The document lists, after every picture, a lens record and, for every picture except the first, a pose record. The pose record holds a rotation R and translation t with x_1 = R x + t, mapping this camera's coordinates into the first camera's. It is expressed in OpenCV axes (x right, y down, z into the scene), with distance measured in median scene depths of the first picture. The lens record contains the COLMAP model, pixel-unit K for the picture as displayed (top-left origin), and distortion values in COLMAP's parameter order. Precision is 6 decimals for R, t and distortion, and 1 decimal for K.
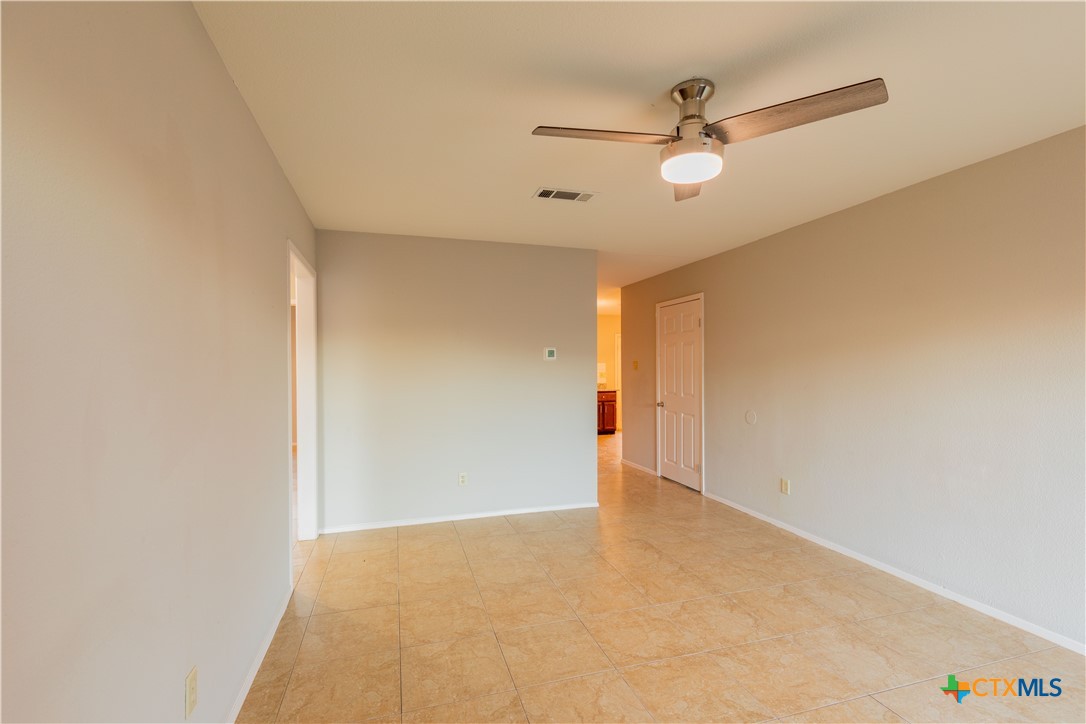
lens RADIAL K [[490.2, 0, 543.2], [0, 490.2, 364.4], [0, 0, 1]] dist [0.010427, -0.001277]
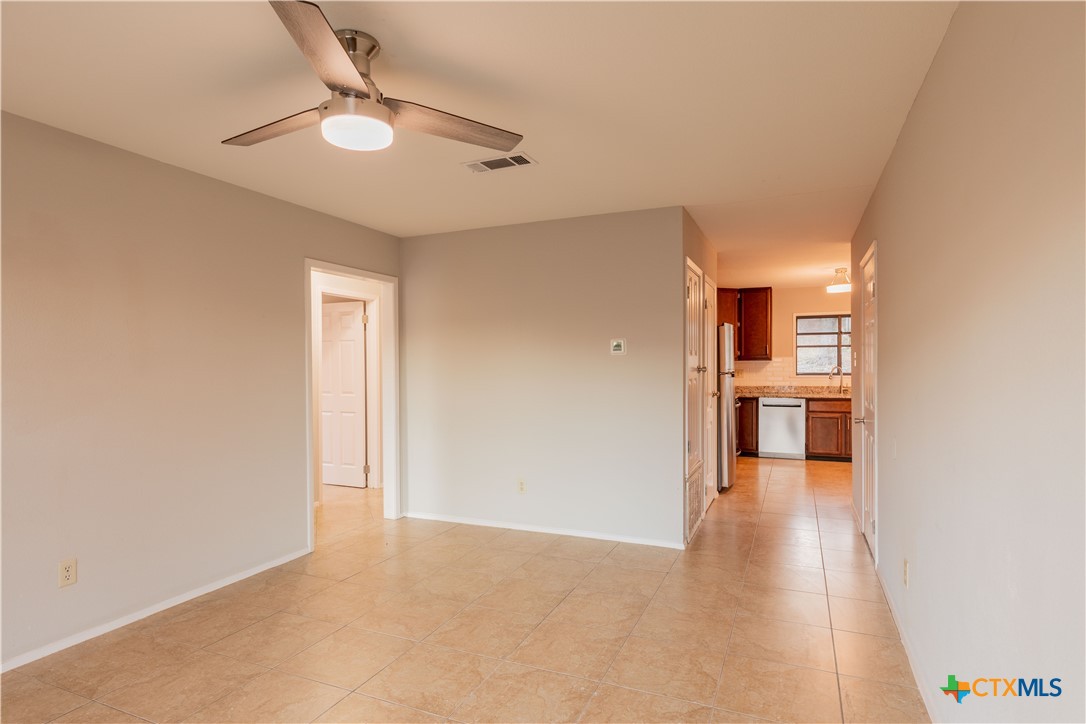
lens RADIAL K [[579.8, 0, 541.9], [0, 579.8, 363.1], [0, 0, 1]] dist [0.002457, -0.000183]
pose [[0.757231, -0.002252, -0.653144, 0.693373], [0.006602, 0.999969, 0.004207, 0.000240], [0.653114, -0.007498, 0.757222, 0.252158]]
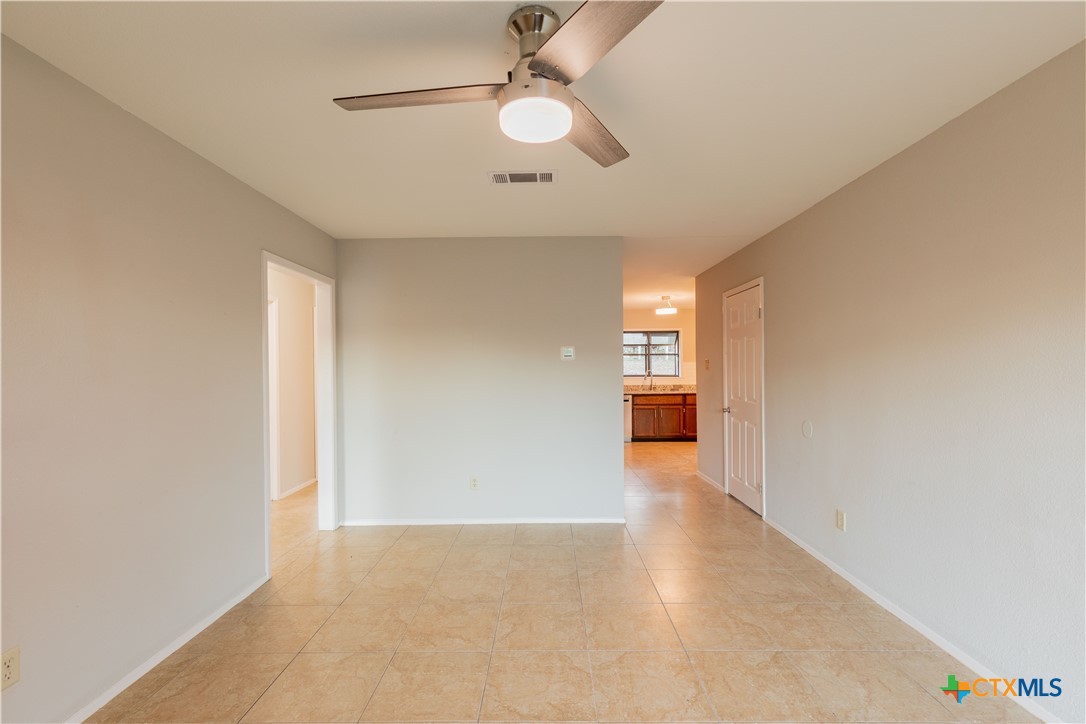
lens RADIAL K [[490.2, 0, 541.6], [0, 490.2, 365.2], [0, 0, 1]] dist [0.010427, -0.001277]
pose [[0.952719, -0.006690, -0.303778, 0.317511], [0.007245, 0.999974, 0.000701, 0.000166], [0.303765, -0.002869, 0.952743, 0.135023]]
